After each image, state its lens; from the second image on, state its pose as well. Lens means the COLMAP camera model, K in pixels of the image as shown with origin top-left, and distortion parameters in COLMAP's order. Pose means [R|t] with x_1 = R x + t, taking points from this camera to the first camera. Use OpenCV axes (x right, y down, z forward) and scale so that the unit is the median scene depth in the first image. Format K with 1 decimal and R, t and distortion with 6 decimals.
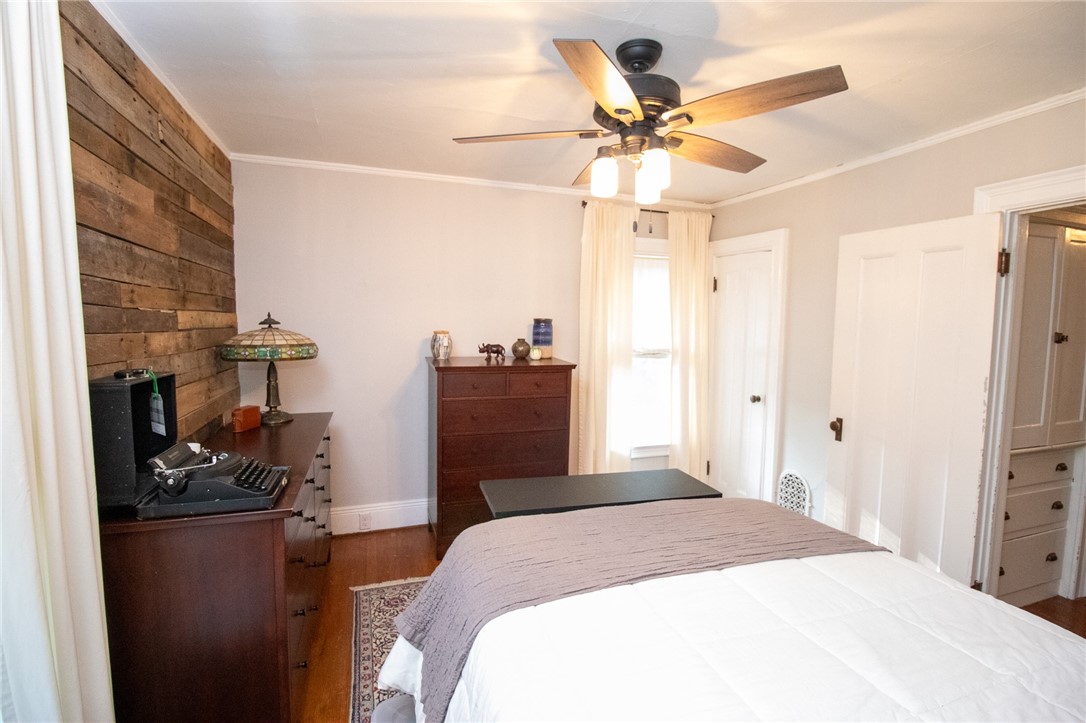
lens RADIAL K [[503.7, 0, 545.5], [0, 503.7, 363.0], [0, 0, 1]] dist [-0.012253, -0.002795]
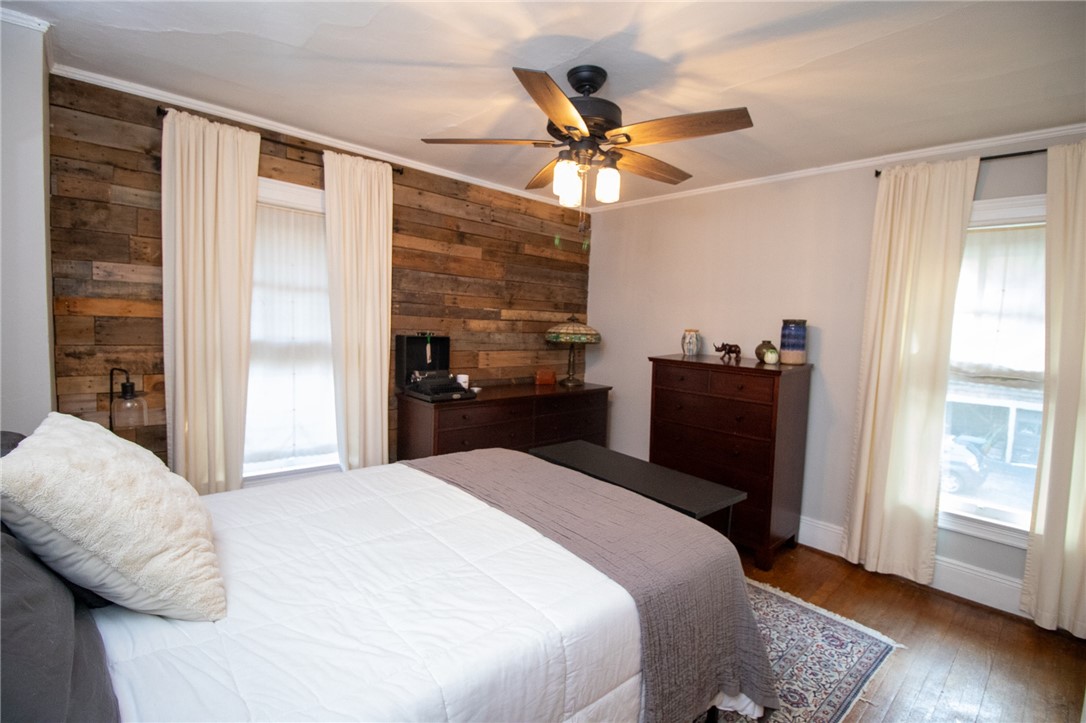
lens RADIAL K [[503.7, 0, 545.5], [0, 503.7, 362.4], [0, 0, 1]] dist [-0.012253, -0.002795]
pose [[0.399741, 0.077676, -0.913331, 0.662804], [-0.109239, 0.993339, 0.036669, 0.002314], [0.910096, 0.085113, 0.405563, 0.263949]]
